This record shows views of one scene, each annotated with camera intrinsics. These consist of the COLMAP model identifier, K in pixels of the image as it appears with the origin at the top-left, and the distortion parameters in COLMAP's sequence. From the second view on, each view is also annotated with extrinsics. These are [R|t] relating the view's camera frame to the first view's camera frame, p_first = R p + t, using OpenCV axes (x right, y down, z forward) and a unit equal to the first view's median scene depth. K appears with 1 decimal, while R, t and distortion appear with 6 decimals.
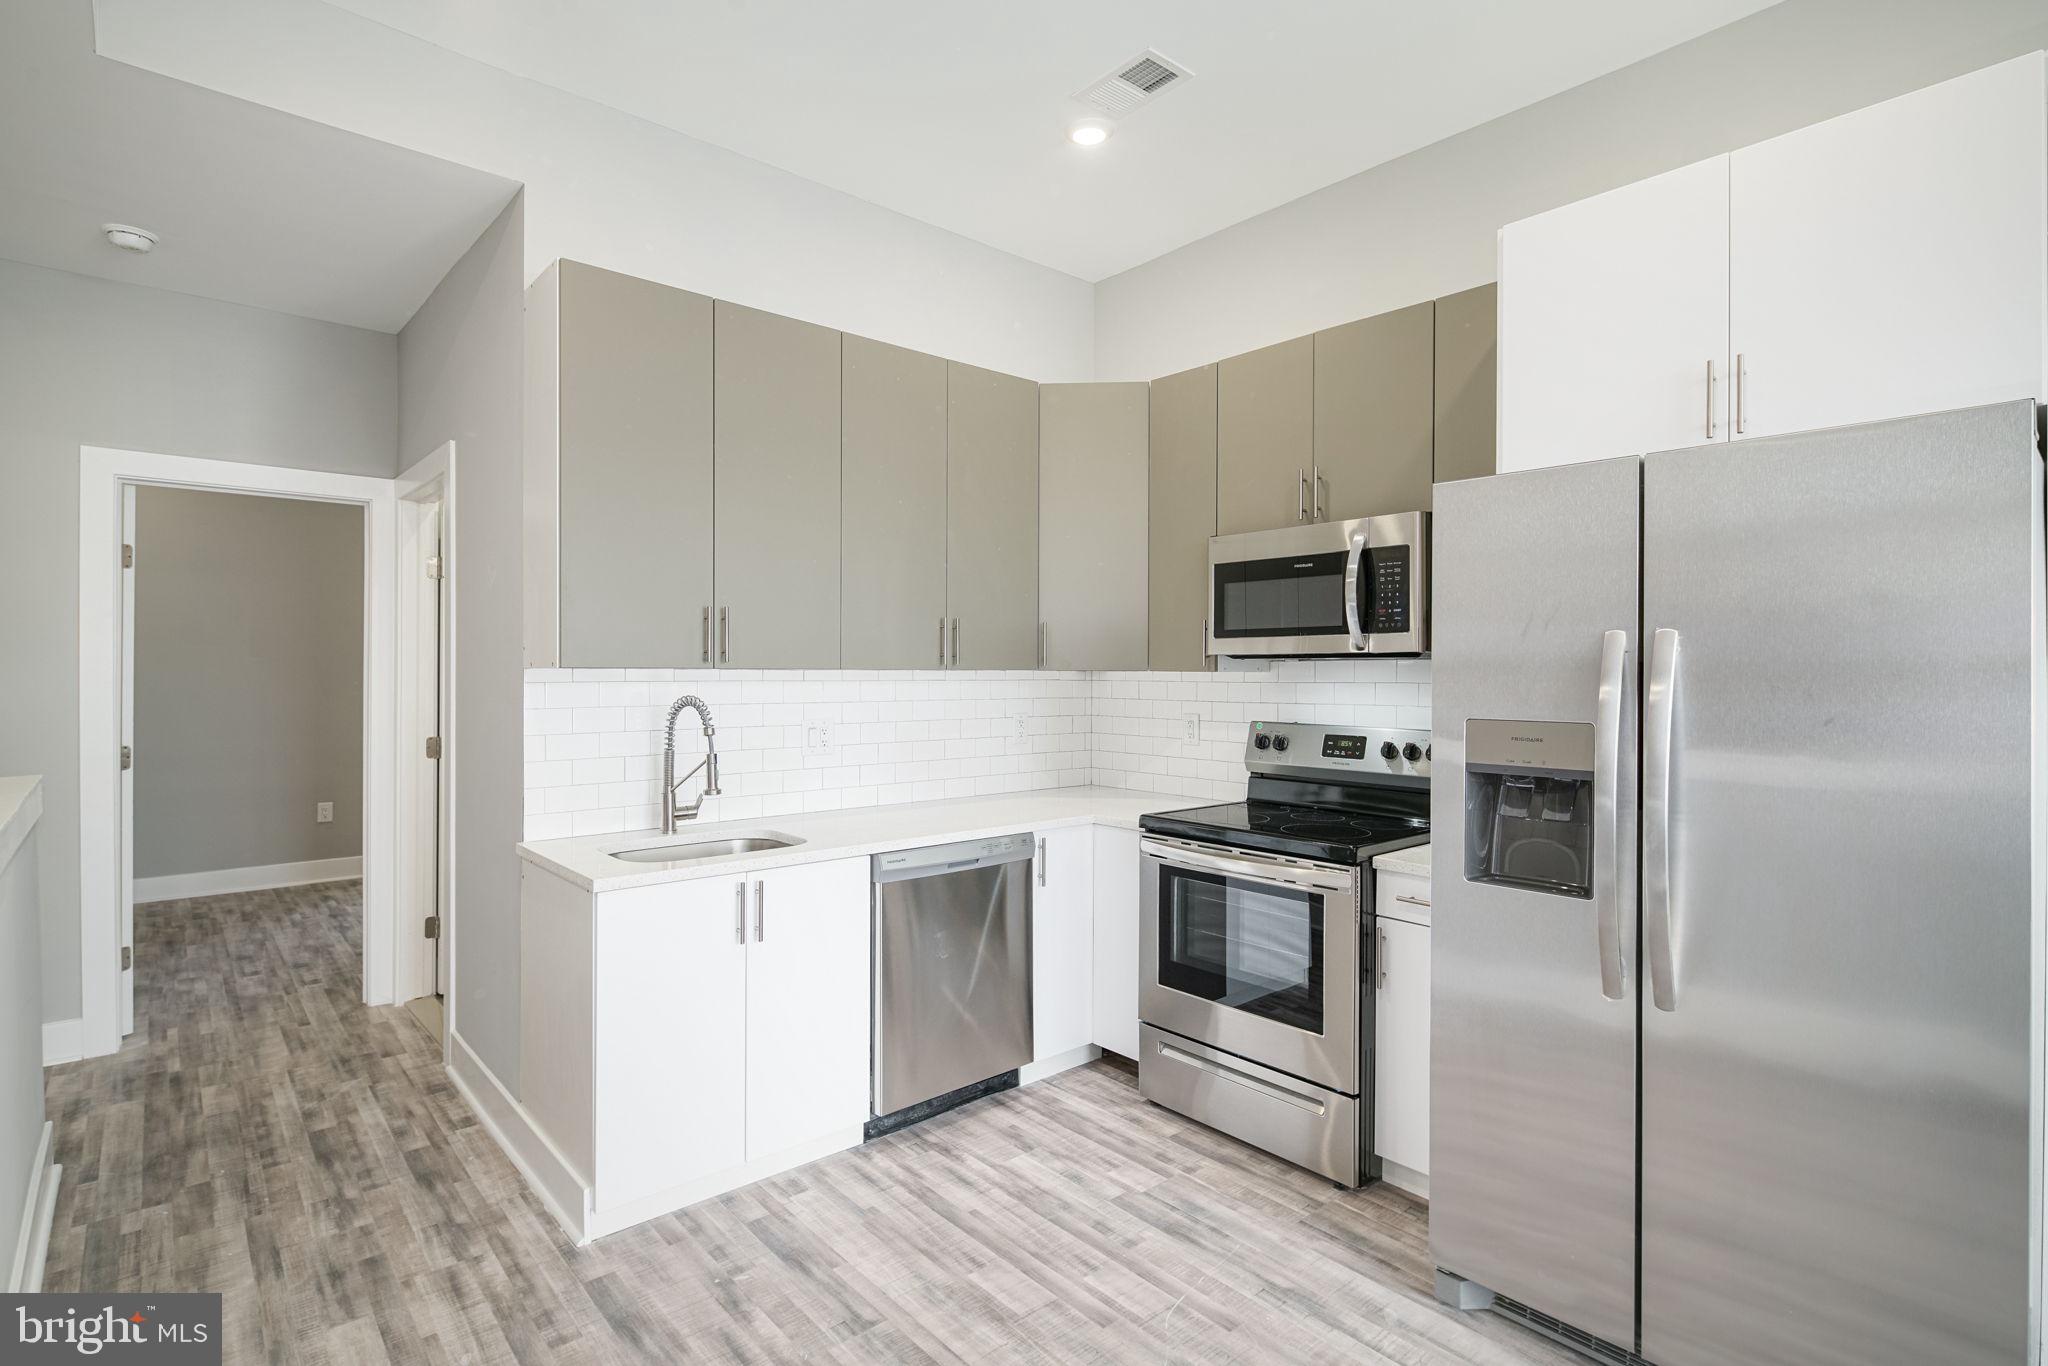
lens RADIAL K [[997.7, 0, 1020.8], [0, 997.7, 671.5], [0, 0, 1]] dist [0.001038, -0.002319]
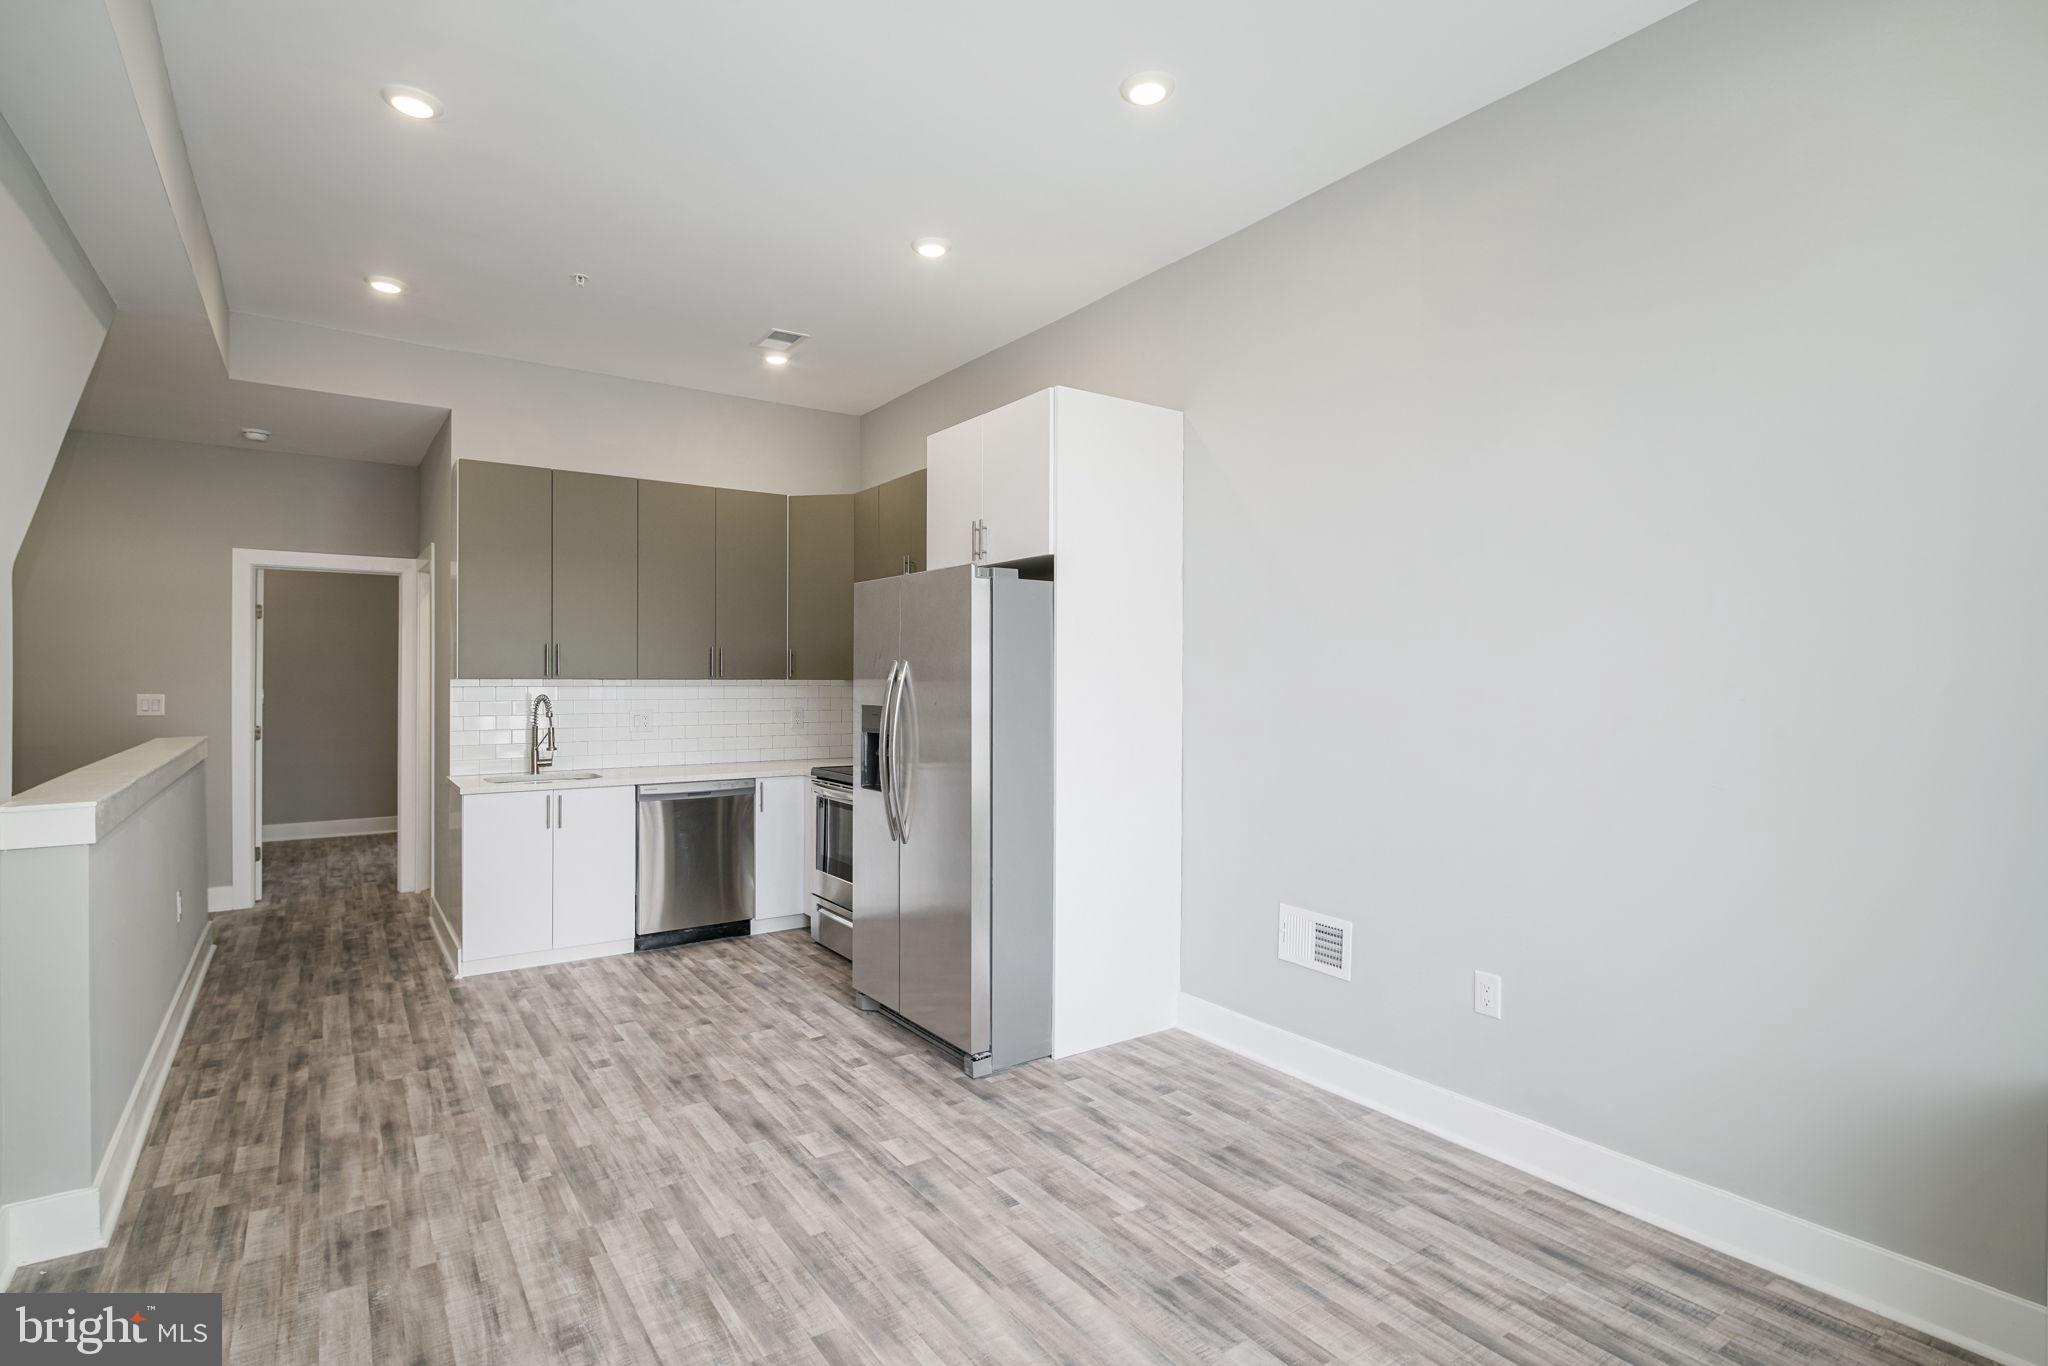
lens RADIAL K [[1005.2, 0, 1018.6], [0, 1005.2, 675.4], [0, 0, 1]] dist [-0.000518, -0.000997]
pose [[0.993590, -0.001304, -0.113032, 0.681756], [0.000899, 0.999993, -0.003635, -0.002824], [0.113036, 0.003510, 0.993585, -0.643524]]
